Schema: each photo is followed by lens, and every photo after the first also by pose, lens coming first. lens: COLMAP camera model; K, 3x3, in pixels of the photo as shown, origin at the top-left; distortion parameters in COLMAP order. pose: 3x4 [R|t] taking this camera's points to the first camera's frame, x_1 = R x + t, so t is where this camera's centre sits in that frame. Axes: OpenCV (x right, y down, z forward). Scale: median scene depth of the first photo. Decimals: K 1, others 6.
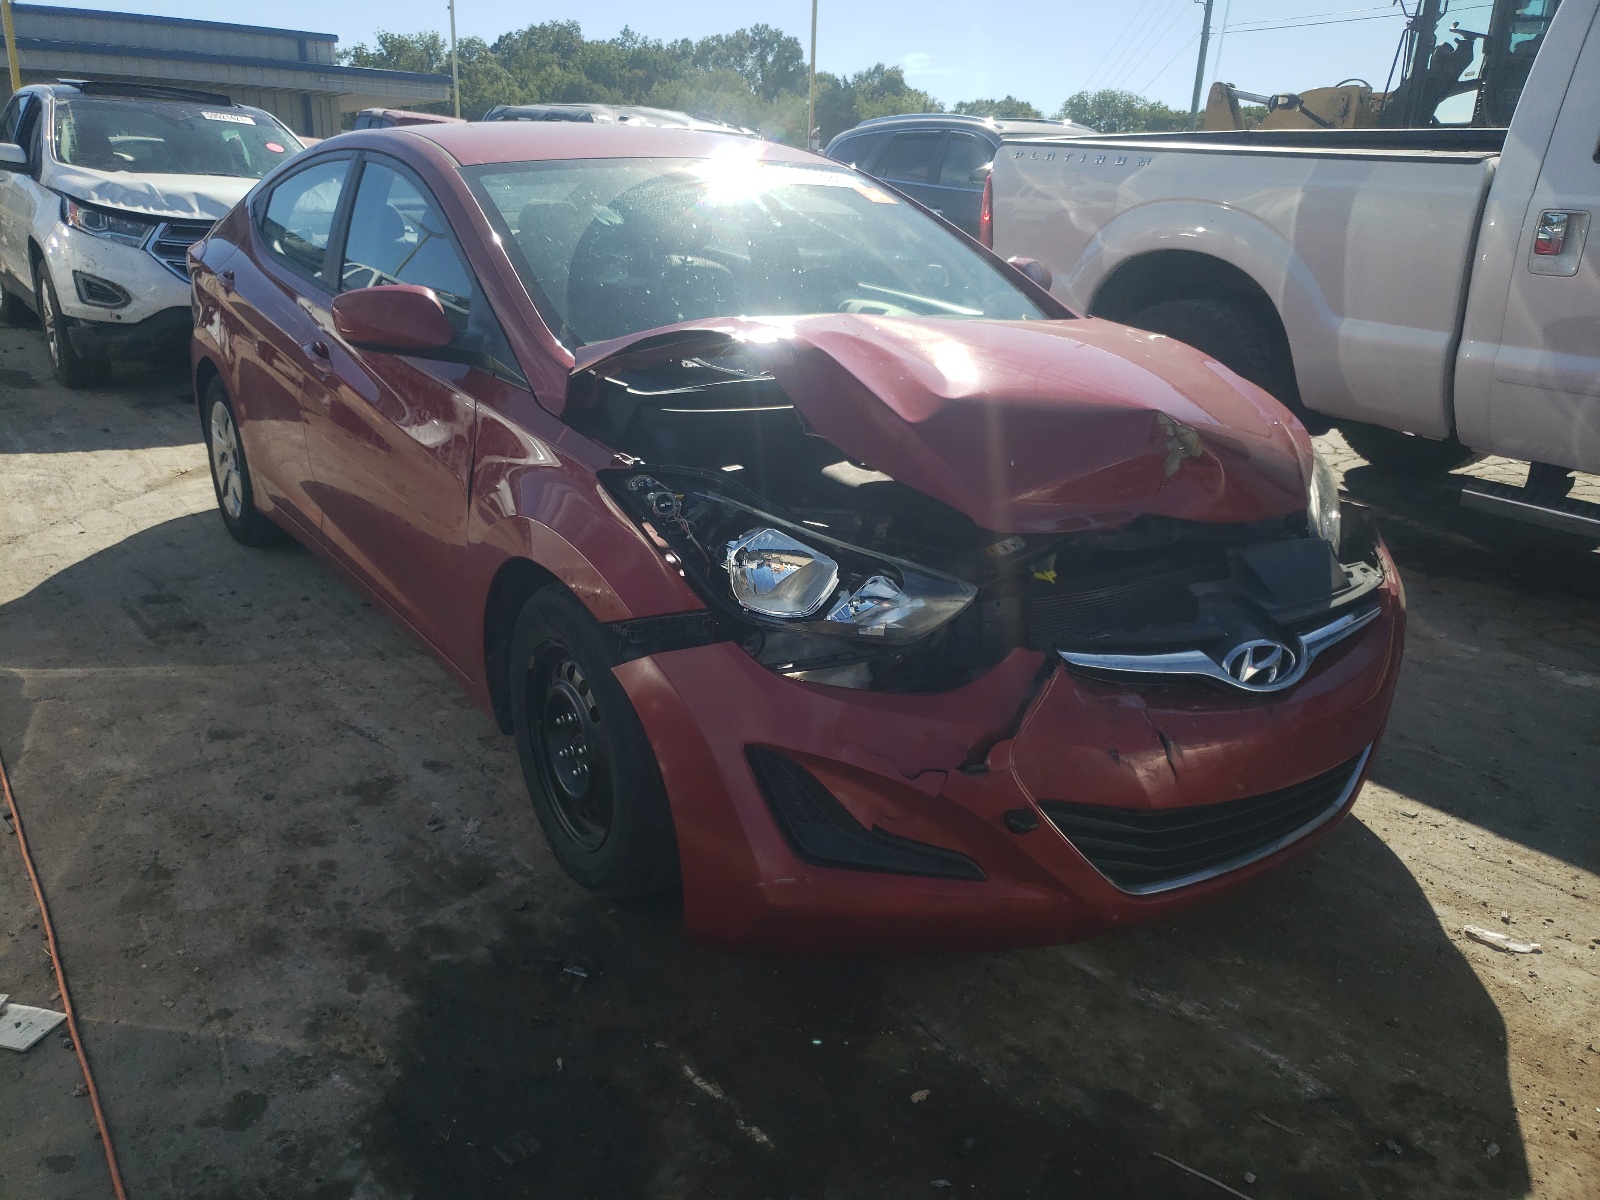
lens RADIAL K [[1202.3, 0, 800.0], [0, 1202.3, 600.0], [0, 0, 1]] dist [-0.000386, 0.004882]
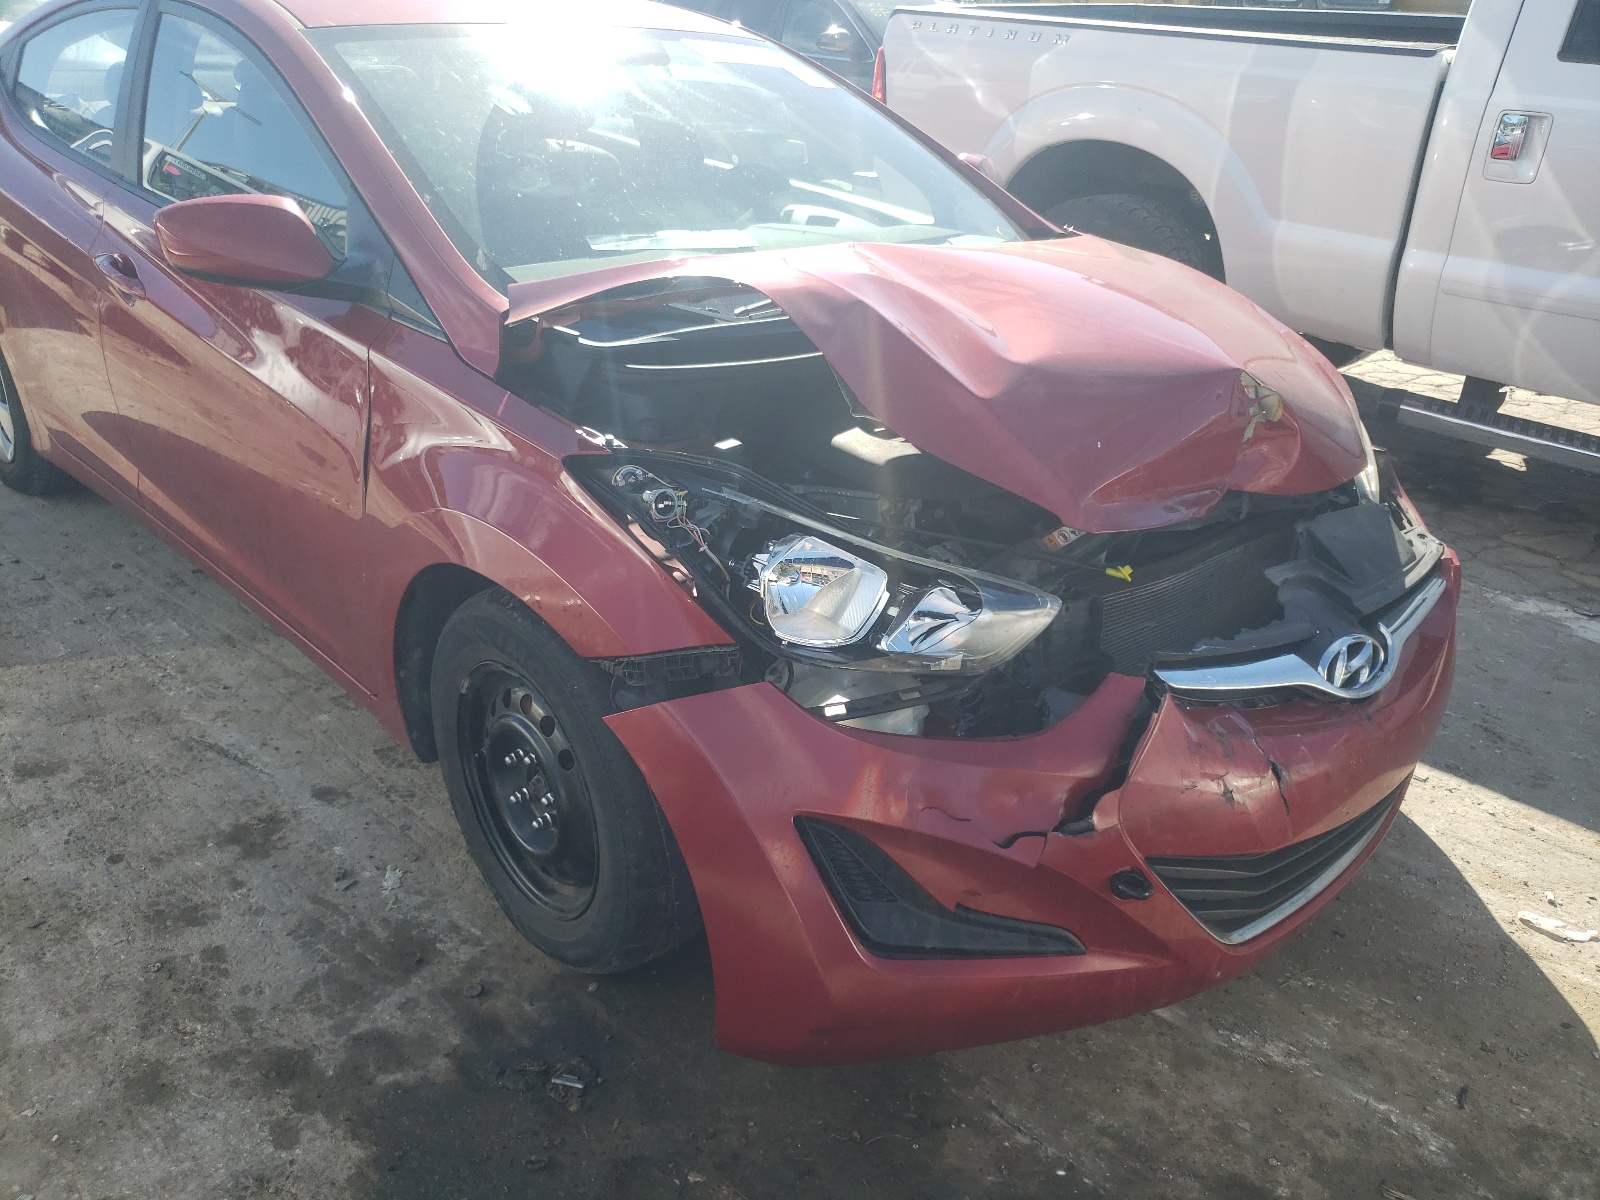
lens RADIAL K [[1232.6, 0, 835.1], [0, 1232.6, 600.9], [0, 0, 1]] dist [-0.058968, 0.106692]
pose [[0.985537, -0.043041, 0.163905, -0.119302], [0.027160, 0.994823, 0.097929, -0.081019], [-0.167271, -0.092061, 0.981603, 0.176341]]
